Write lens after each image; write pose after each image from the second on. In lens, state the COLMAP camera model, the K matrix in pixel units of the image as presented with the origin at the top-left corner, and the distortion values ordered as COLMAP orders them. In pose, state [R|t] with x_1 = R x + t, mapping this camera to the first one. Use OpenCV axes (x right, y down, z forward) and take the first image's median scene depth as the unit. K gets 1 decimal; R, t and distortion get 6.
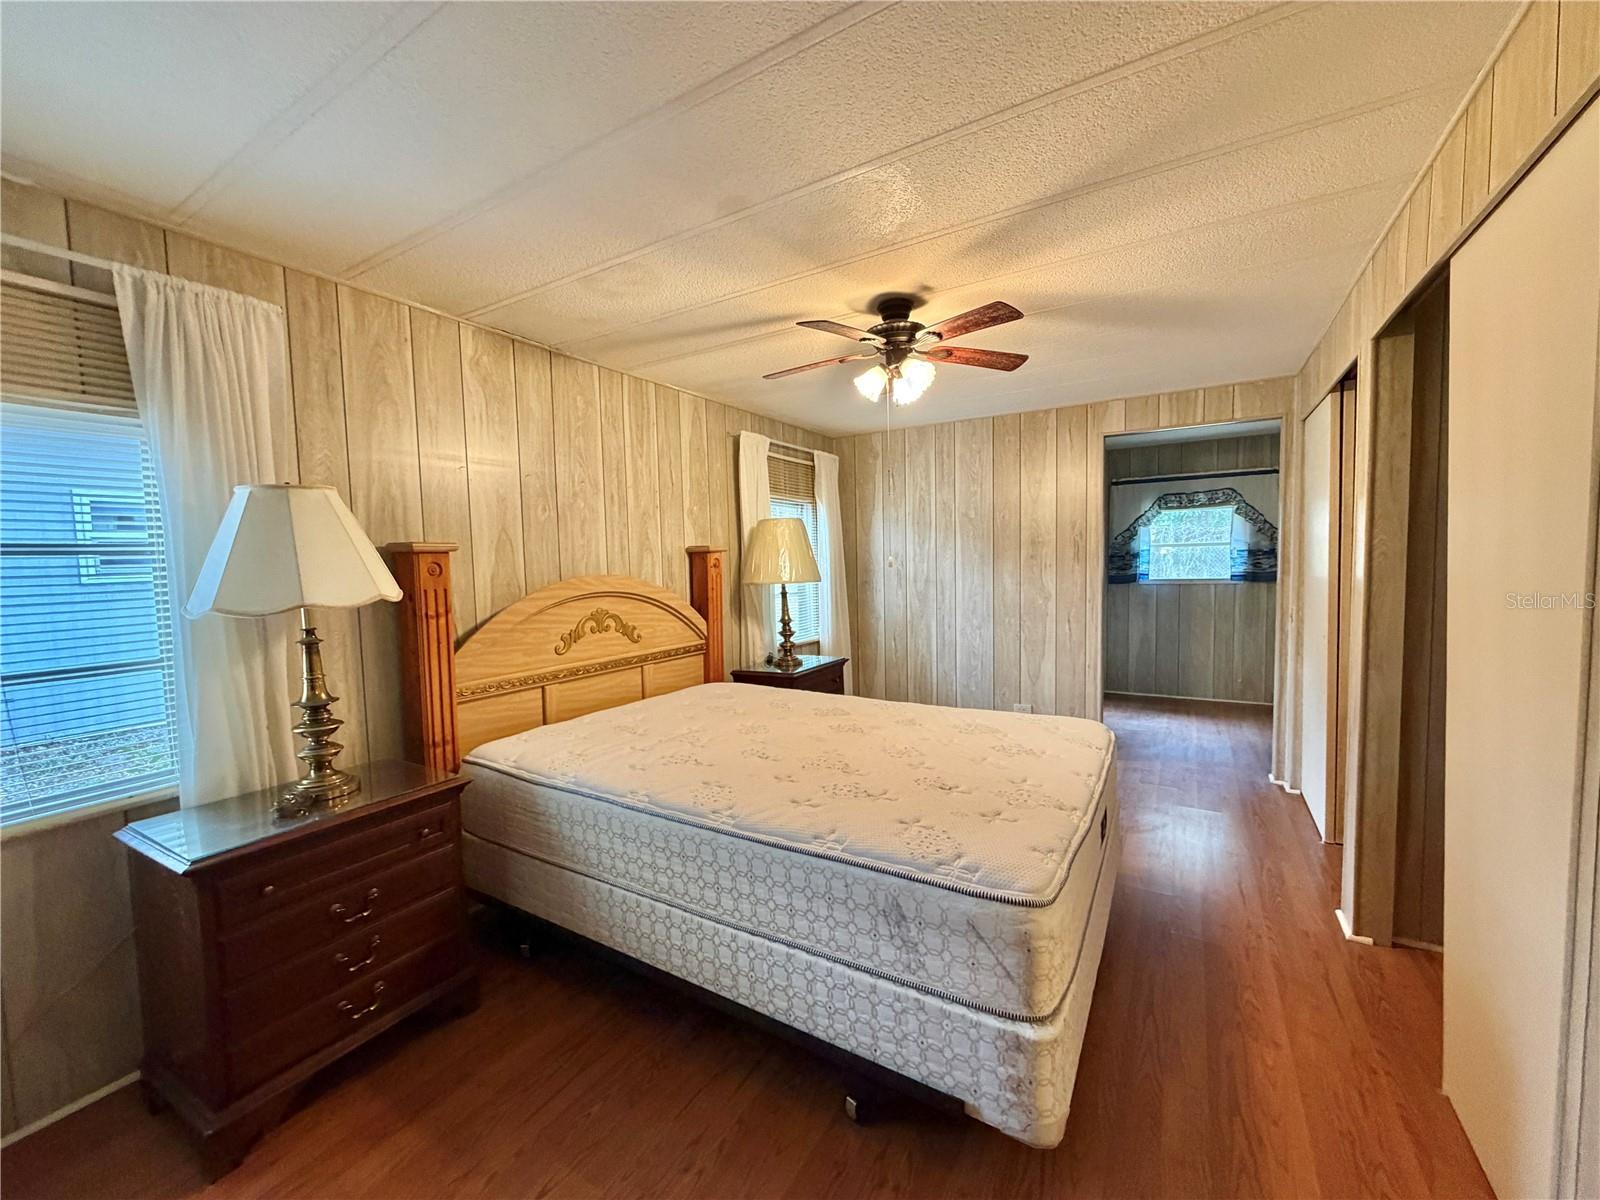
lens RADIAL K [[638.5, 0, 797.7], [0, 638.5, 601.3], [0, 0, 1]] dist [0.000265, -0.000065]
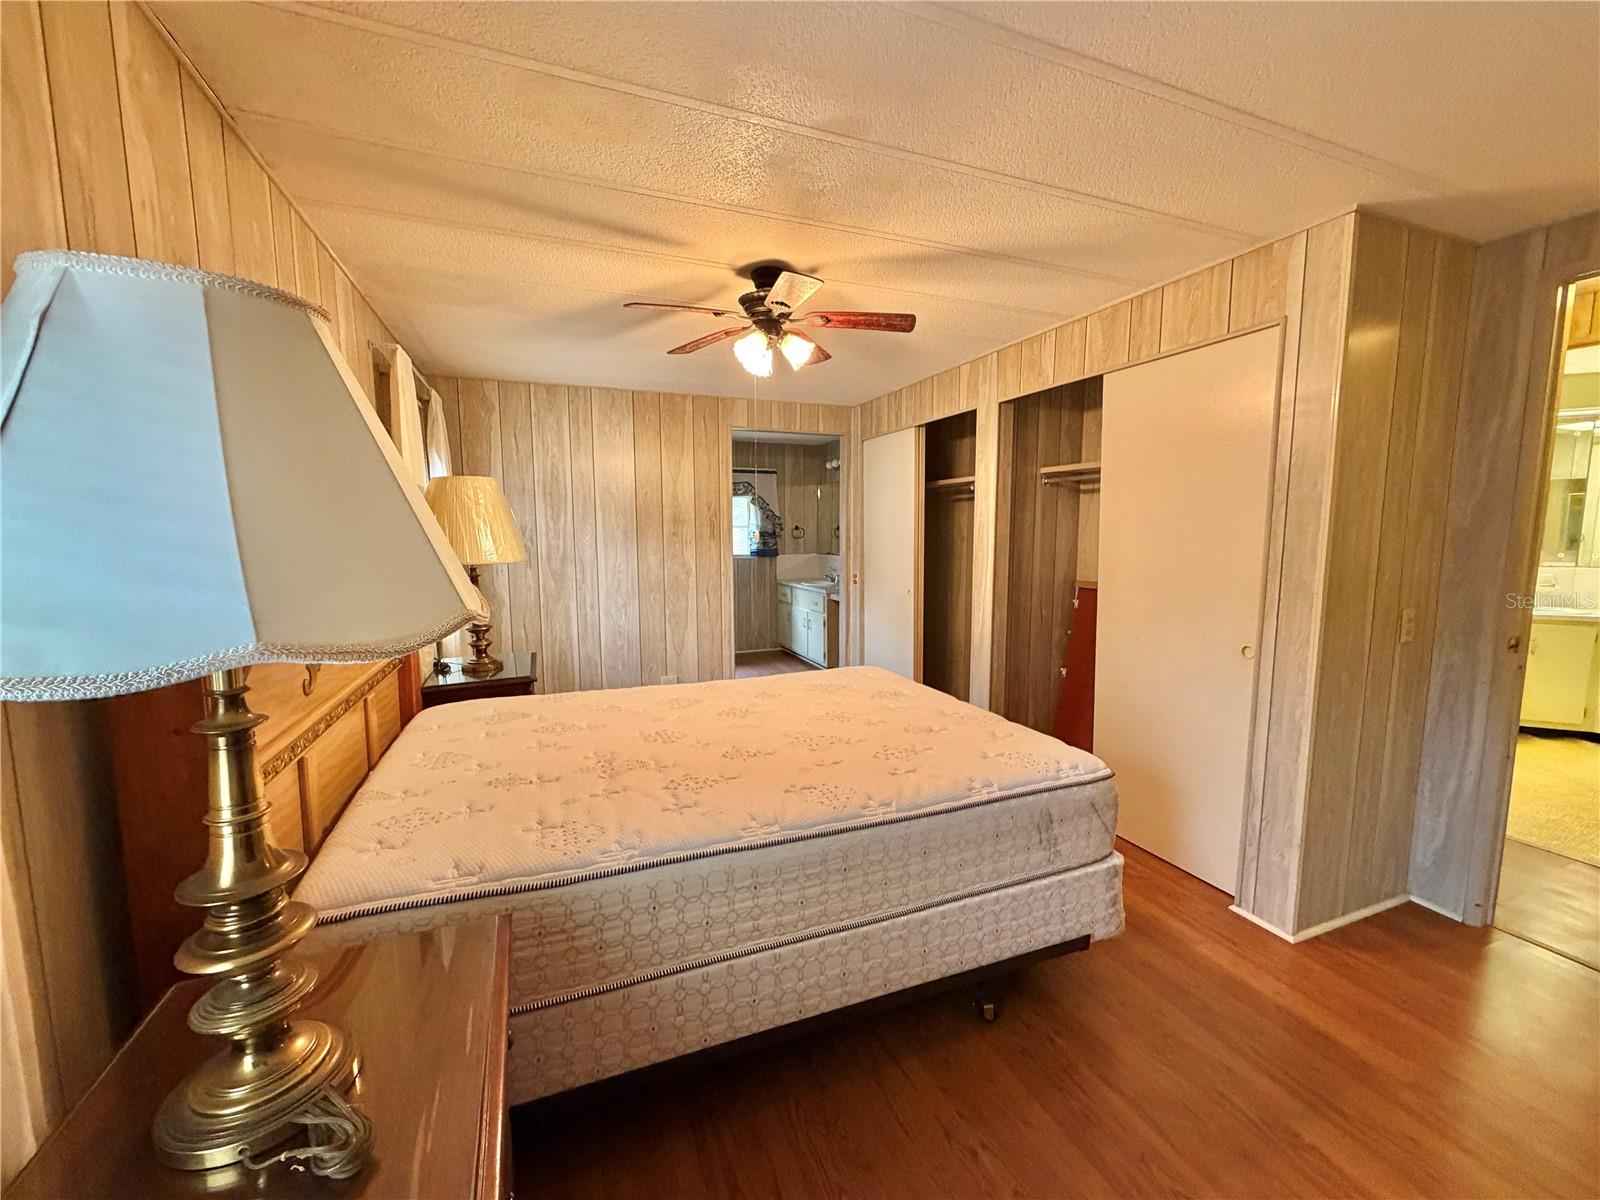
lens RADIAL K [[638.5, 0, 797.7], [0, 638.5, 601.3], [0, 0, 1]] dist [0.000265, -0.000065]
pose [[0.600243, -0.065863, 0.797102, -0.365722], [0.040892, 0.997827, 0.051656, -0.005946], [-0.798772, 0.001589, 0.601632, 0.215793]]
